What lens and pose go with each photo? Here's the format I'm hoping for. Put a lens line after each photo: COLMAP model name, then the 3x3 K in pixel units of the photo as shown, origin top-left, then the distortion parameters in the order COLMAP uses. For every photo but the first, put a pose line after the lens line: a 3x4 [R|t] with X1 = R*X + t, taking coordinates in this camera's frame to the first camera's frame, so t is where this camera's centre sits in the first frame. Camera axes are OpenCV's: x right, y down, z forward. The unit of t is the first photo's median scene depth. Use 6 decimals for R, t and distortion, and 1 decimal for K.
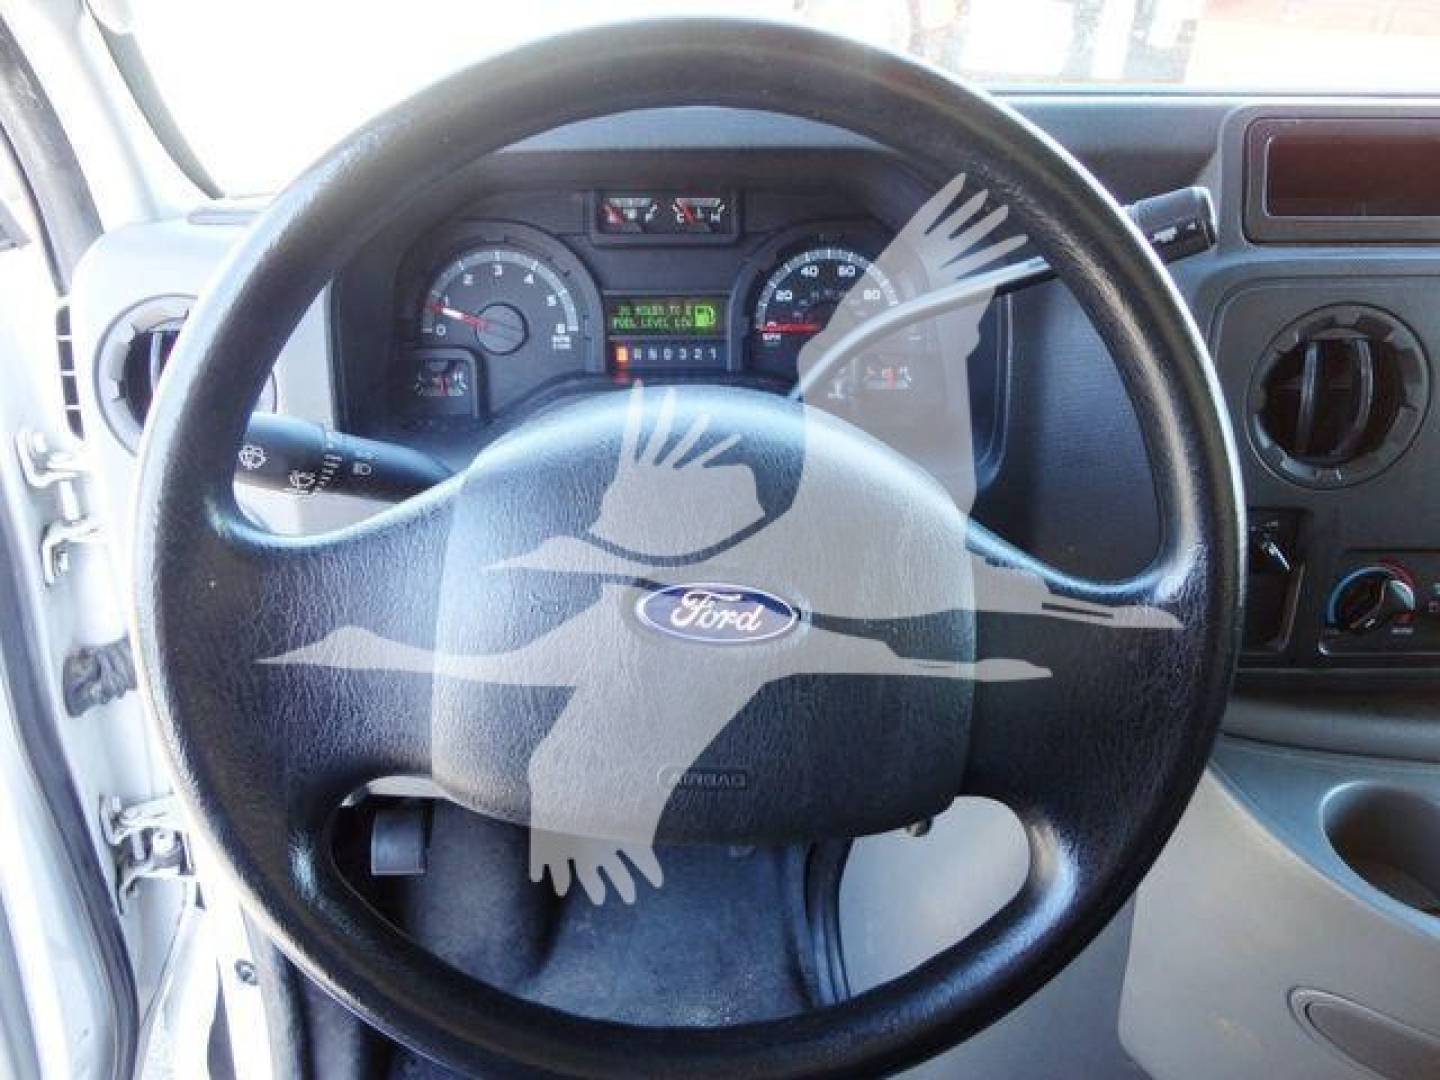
lens RADIAL K [[1069.5, 0, 711.6], [0, 1069.5, 549.0], [0, 0, 1]] dist [-0.003809, 0.004075]
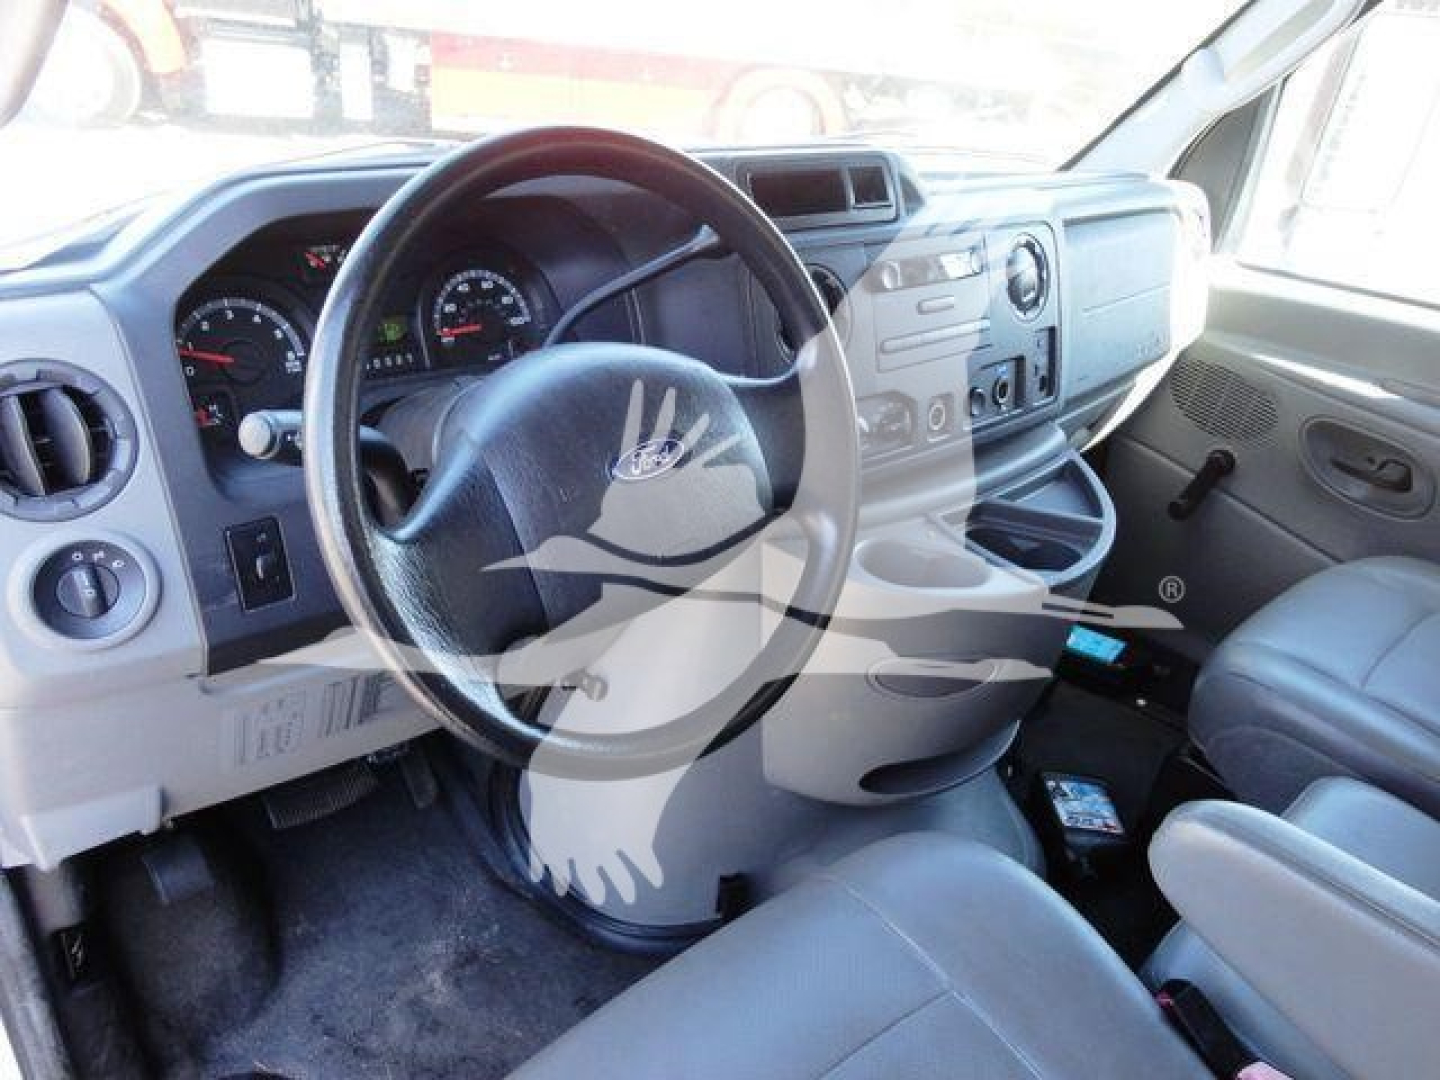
lens RADIAL K [[1069.5, 0, 721.7], [0, 1069.5, 536.6], [0, 0, 1]] dist [-0.003809, 0.004075]
pose [[0.787175, -0.241224, 0.567597, -0.491053], [0.264186, 0.963508, 0.043095, 0.069472], [-0.557280, 0.116028, 0.822178, -0.249677]]
